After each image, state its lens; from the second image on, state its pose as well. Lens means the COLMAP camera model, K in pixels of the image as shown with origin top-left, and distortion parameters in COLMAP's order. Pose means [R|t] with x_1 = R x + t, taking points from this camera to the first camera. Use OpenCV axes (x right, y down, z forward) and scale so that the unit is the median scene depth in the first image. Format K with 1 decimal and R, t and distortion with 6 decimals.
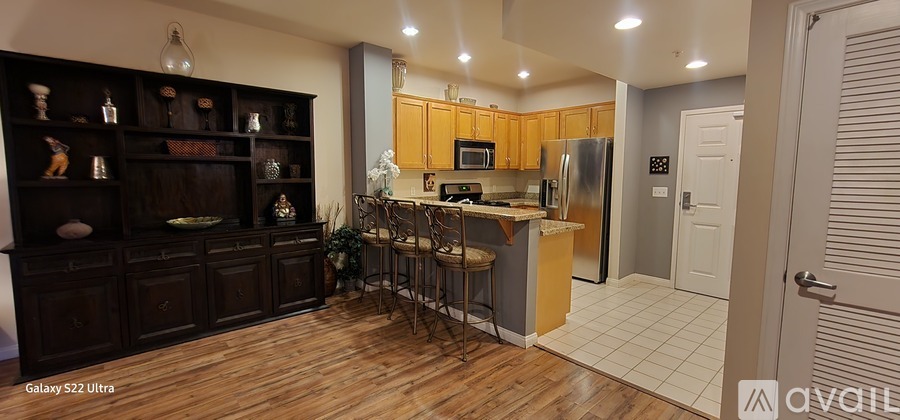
lens RADIAL K [[369.8, 0, 450.0], [0, 369.8, 210.0], [0, 0, 1]] dist [0.000165, 0.000047]
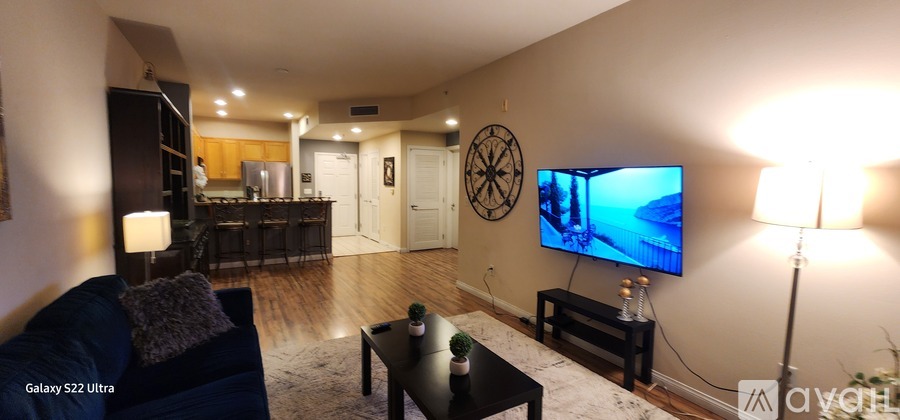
lens RADIAL K [[369.8, 0, 450.0], [0, 369.8, 210.0], [0, 0, 1]] dist [0.000165, 0.000047]
pose [[0.184825, -0.076599, 0.979782, -1.694722], [0.085001, 0.994468, 0.061712, -0.009022], [-0.979089, 0.071877, 0.190314, -0.169622]]
